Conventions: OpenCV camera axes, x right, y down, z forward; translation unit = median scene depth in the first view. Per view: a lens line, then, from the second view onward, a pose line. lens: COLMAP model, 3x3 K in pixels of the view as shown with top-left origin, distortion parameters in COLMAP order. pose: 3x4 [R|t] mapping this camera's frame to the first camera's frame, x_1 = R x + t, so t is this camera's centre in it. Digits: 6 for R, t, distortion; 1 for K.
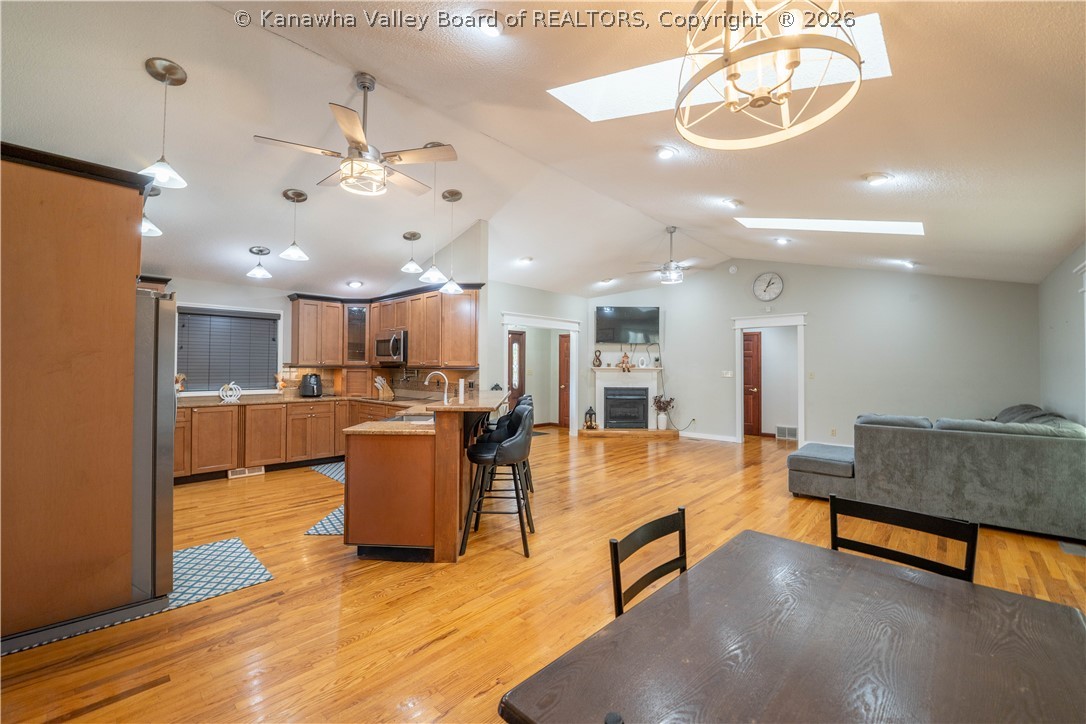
lens RADIAL K [[446.3, 0, 543.0], [0, 446.3, 362.0], [0, 0, 1]] dist [-0.032599, 0.000071]
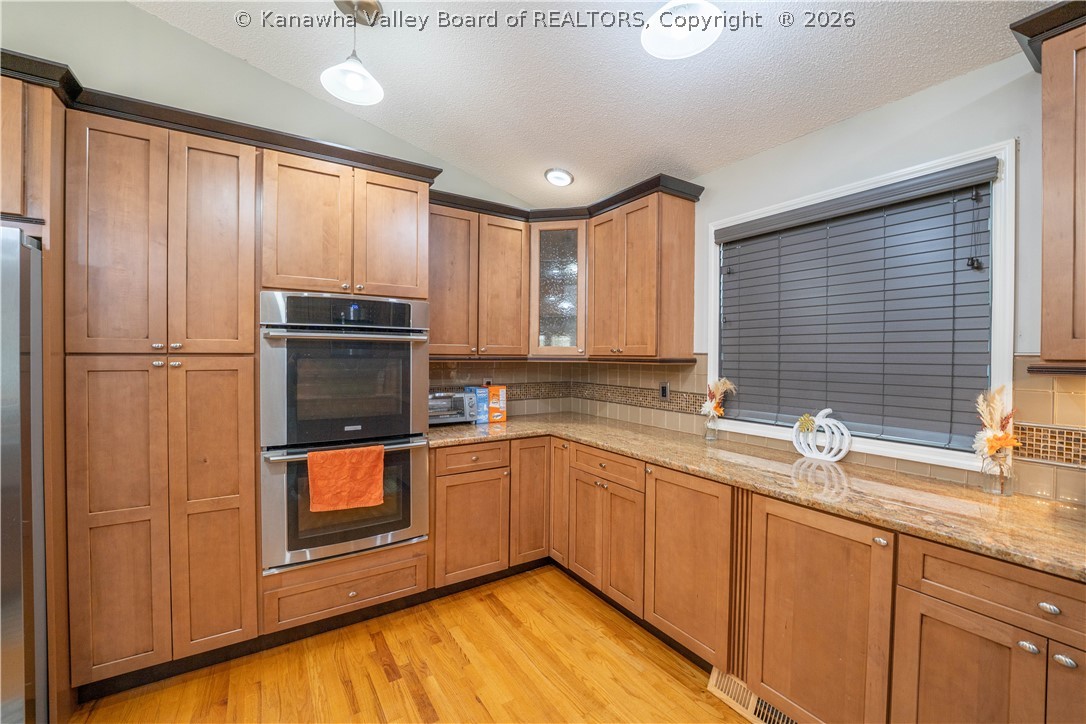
lens RADIAL K [[446.3, 0, 543.0], [0, 446.3, 362.0], [0, 0, 1]] dist [-0.032599, 0.000071]
pose [[-0.199183, 0.007894, -0.979930, -0.326377], [0.006920, 0.999954, 0.006648, 0.004863], [0.979938, -0.005457, -0.199229, 0.854891]]
